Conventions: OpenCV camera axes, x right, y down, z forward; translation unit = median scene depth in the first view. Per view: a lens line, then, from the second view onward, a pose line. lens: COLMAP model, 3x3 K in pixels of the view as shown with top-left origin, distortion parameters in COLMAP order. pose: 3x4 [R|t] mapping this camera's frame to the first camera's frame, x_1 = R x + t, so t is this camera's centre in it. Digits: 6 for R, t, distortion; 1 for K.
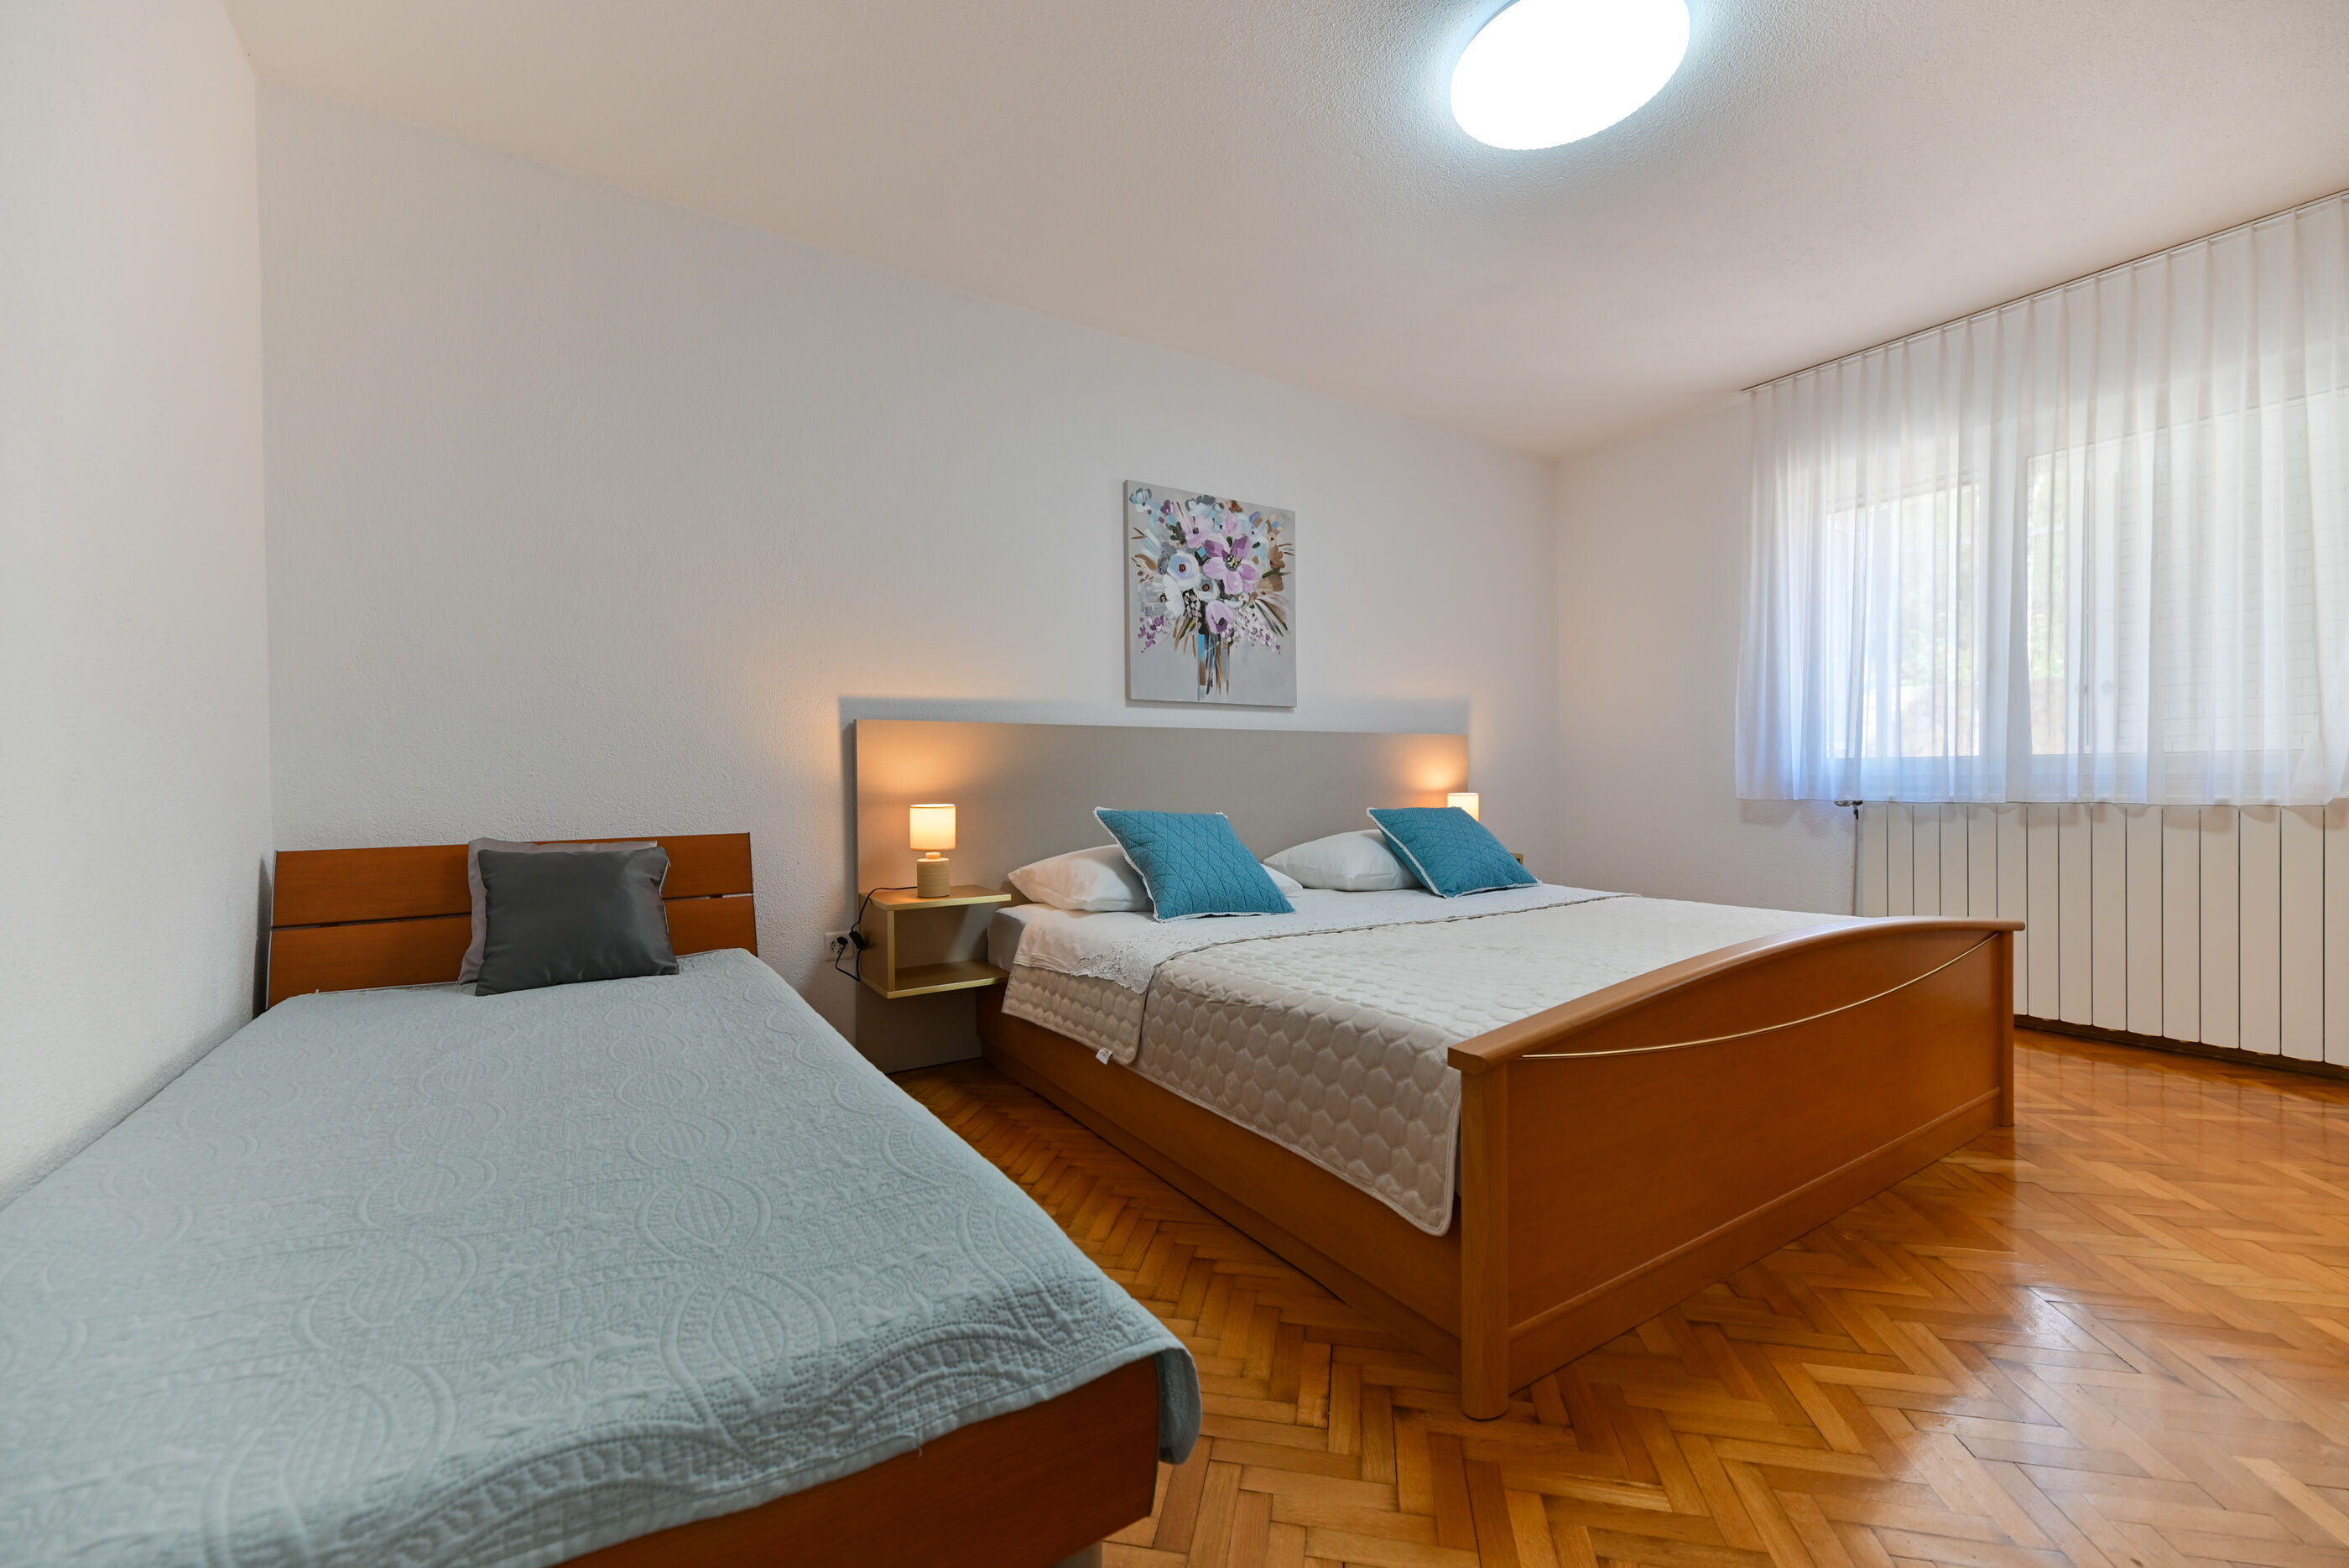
lens RADIAL K [[936.1, 0, 1172.0], [0, 936.1, 787.8], [0, 0, 1]] dist [0.011582, -0.004382]
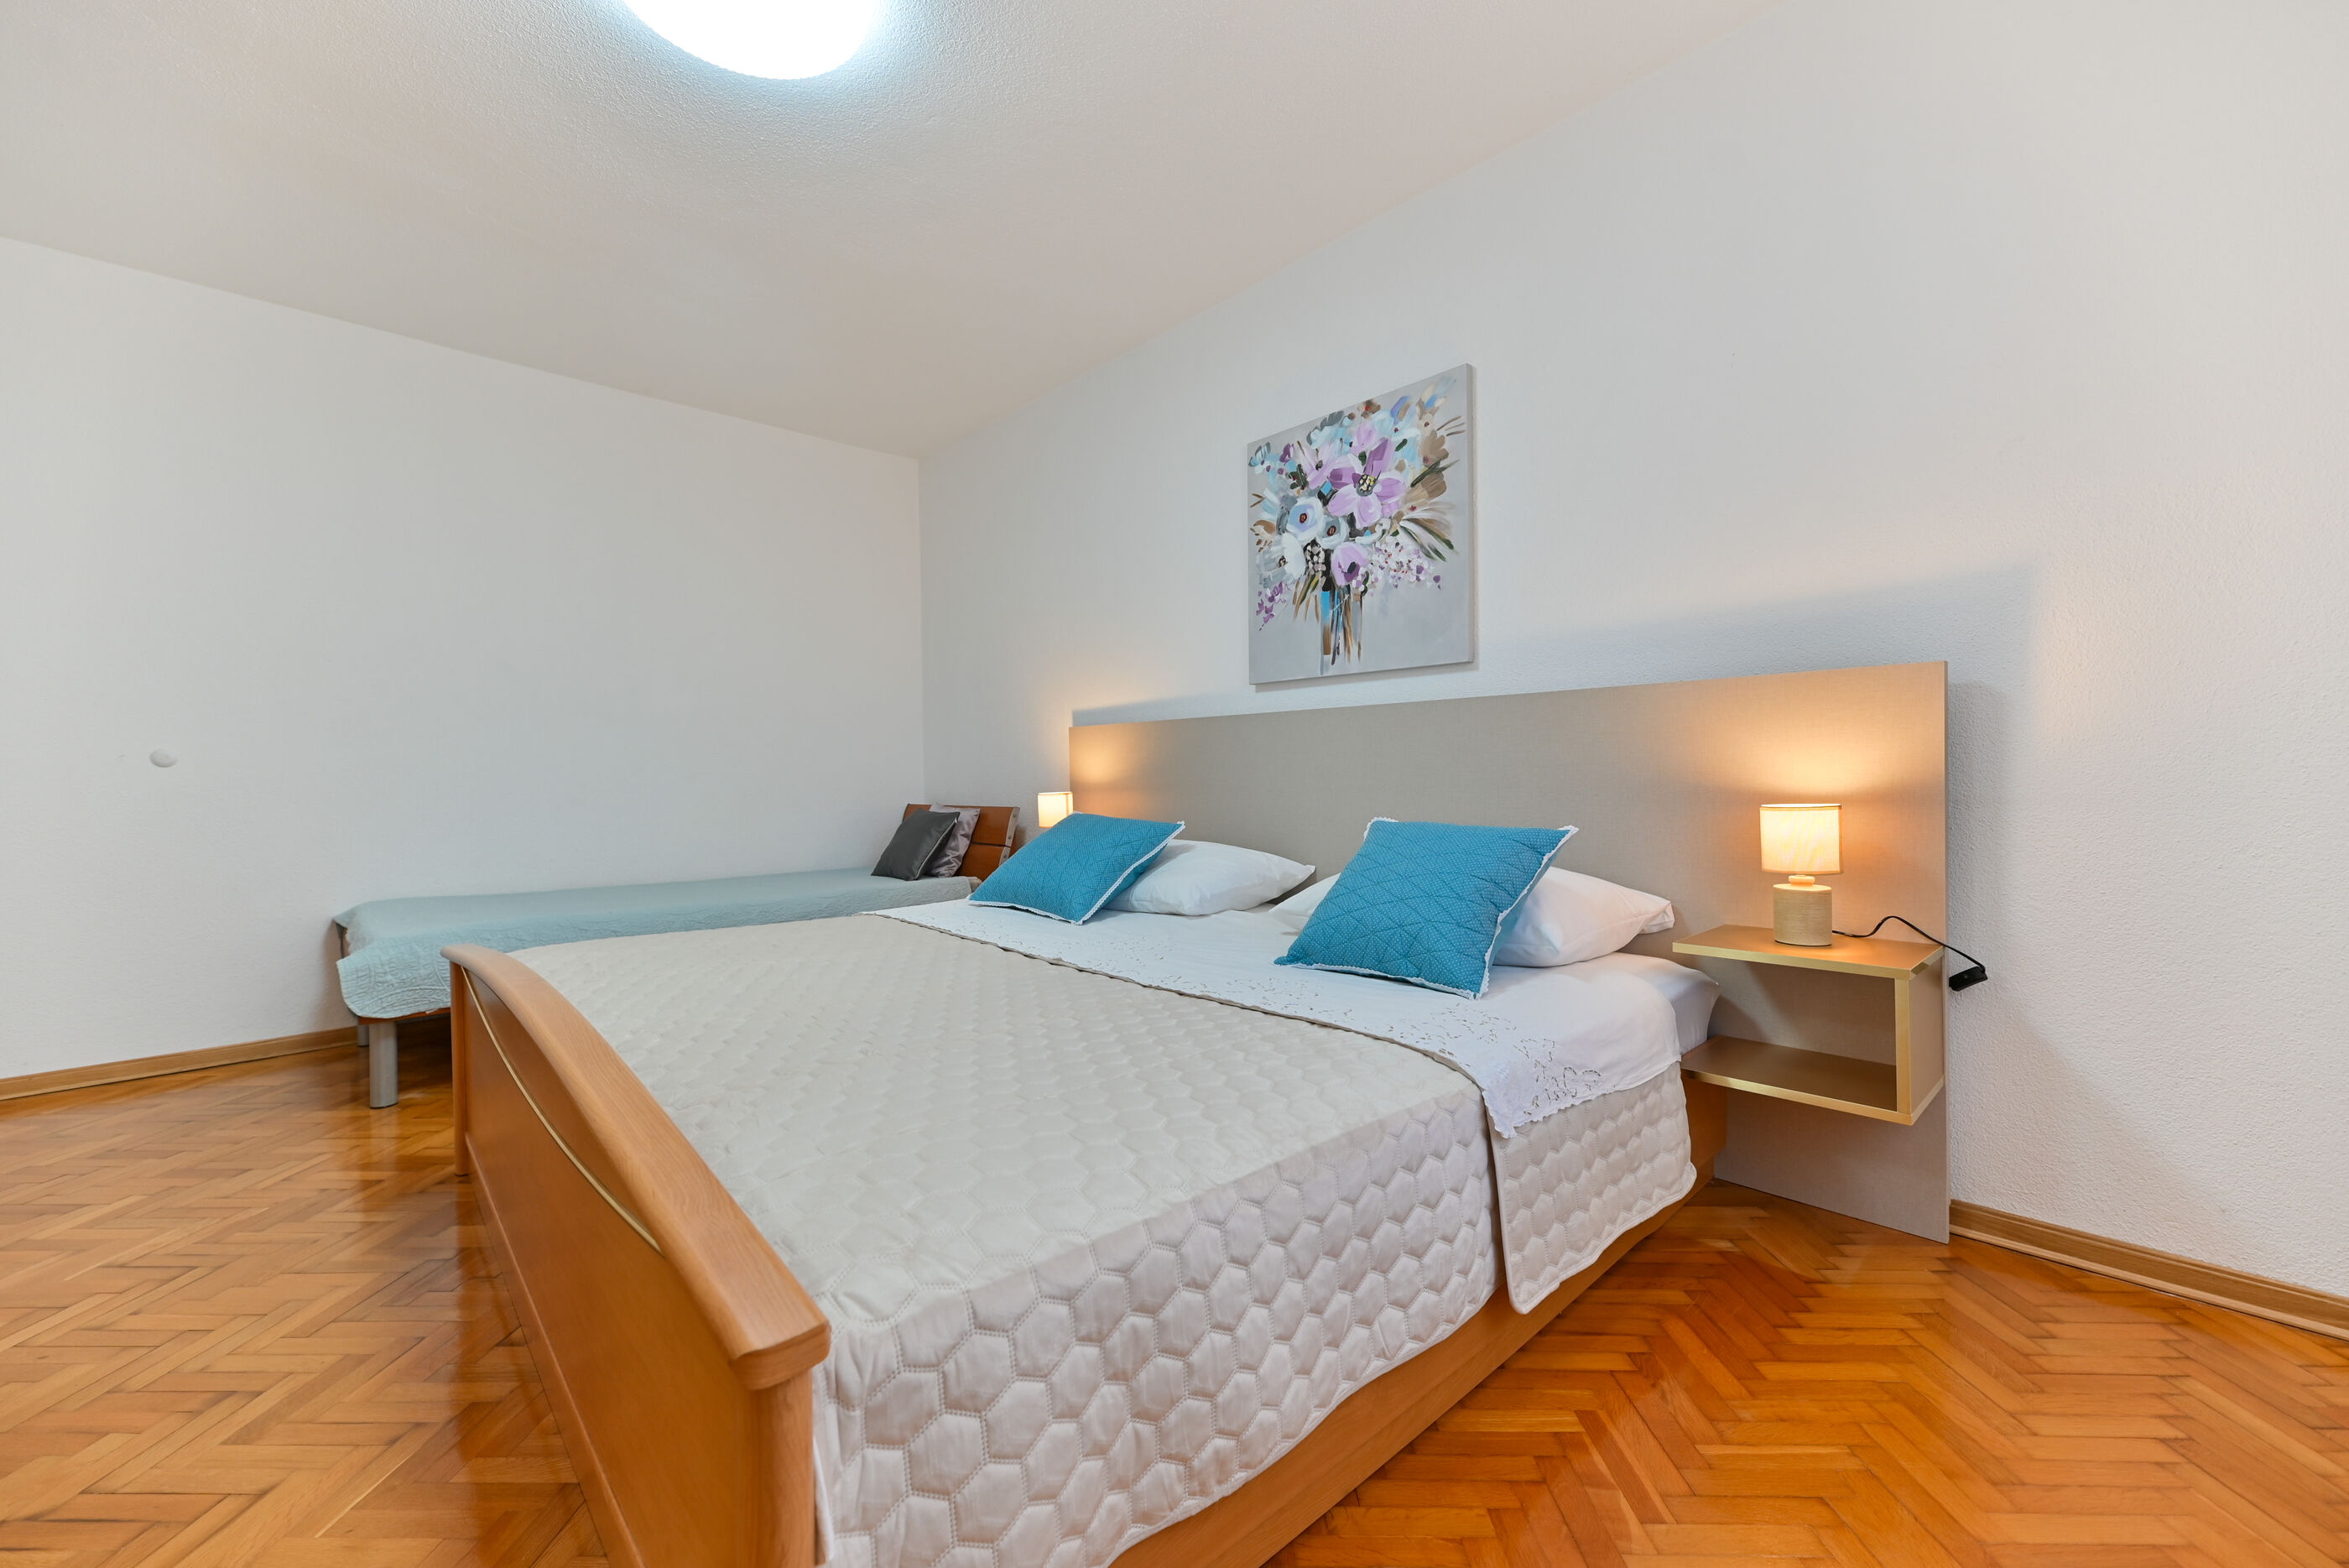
lens RADIAL K [[936.1, 0, 1168.7], [0, 936.1, 783.4], [0, 0, 1]] dist [0.011582, -0.004382]
pose [[0.171548, 0.015581, -0.985053, 0.807240], [0.001808, 0.999868, 0.016130, -0.012685], [0.985174, -0.004548, 0.171497, 0.733968]]
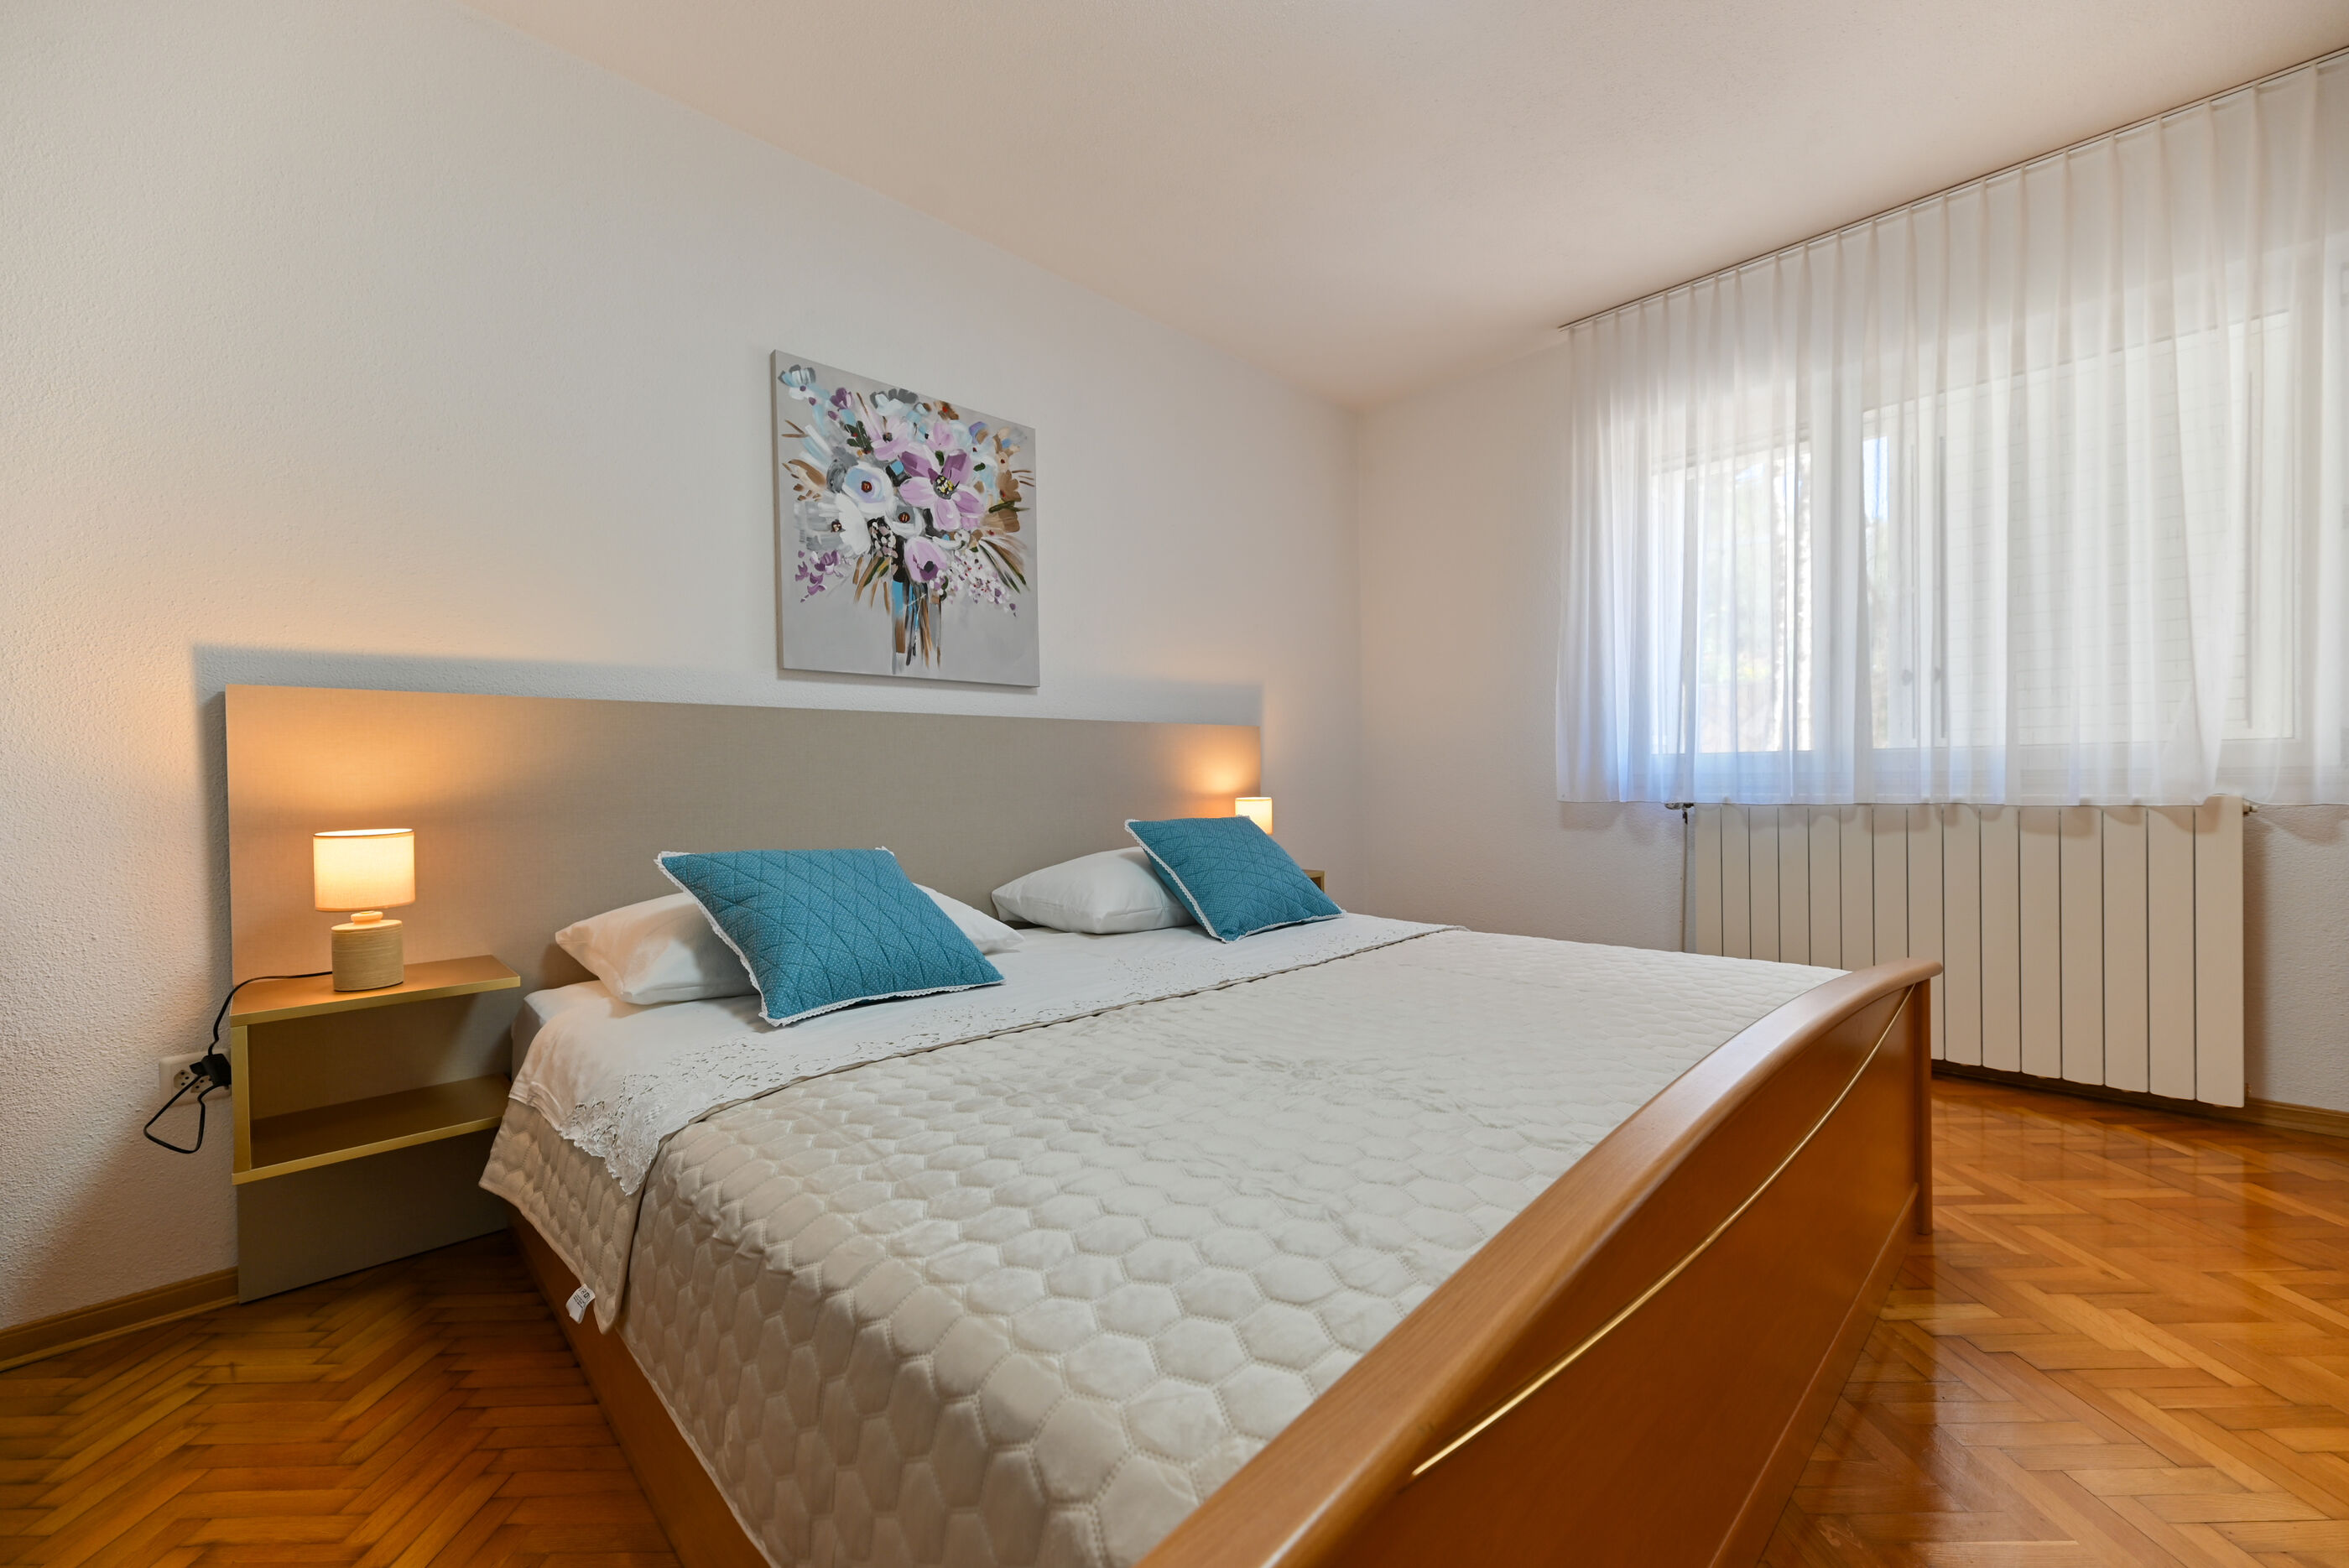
lens RADIAL K [[936.1, 0, 1175.1], [0, 936.1, 786.1], [0, 0, 1]] dist [0.011582, -0.004382]
pose [[0.980598, -0.007270, 0.195894, 0.098844], [0.007818, 0.999967, -0.002020, -0.003834], [-0.195873, 0.003513, 0.980623, 0.254044]]
